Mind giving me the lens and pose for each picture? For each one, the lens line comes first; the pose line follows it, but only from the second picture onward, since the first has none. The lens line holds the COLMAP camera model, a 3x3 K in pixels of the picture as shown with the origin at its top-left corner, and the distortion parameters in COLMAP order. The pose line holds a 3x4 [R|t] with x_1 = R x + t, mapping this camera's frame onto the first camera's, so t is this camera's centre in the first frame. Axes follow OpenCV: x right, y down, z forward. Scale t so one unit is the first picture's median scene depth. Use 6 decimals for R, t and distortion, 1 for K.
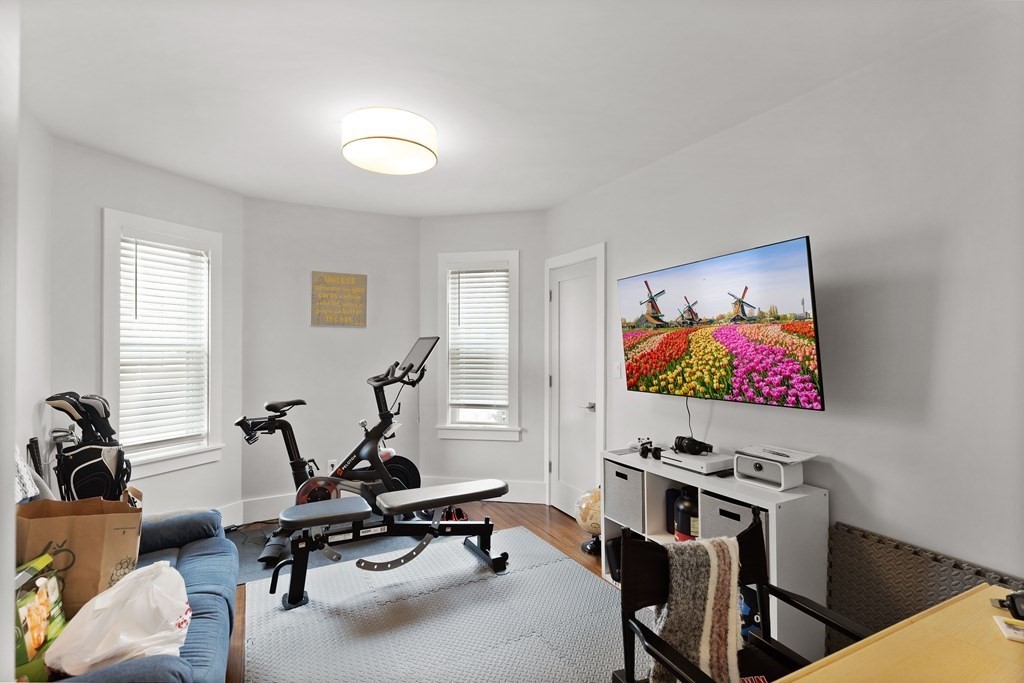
lens RADIAL K [[484.9, 0, 512.0], [0, 484.9, 341.5], [0, 0, 1]] dist [0.000211, -0.000119]
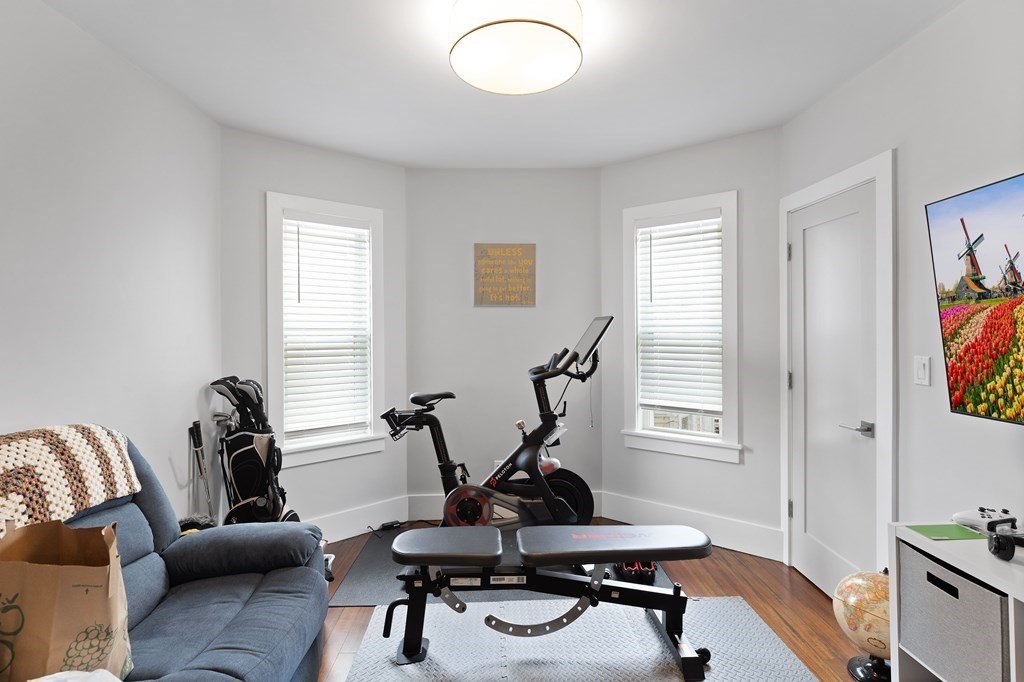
lens RADIAL K [[483.8, 0, 509.3], [0, 483.8, 324.8], [0, 0, 1]] dist [0.000903, -0.000296]
pose [[0.892929, -0.006522, -0.450151, 0.042869], [0.009095, 0.999952, 0.003555, -0.000959], [0.450106, -0.007268, 0.892946, 0.289627]]
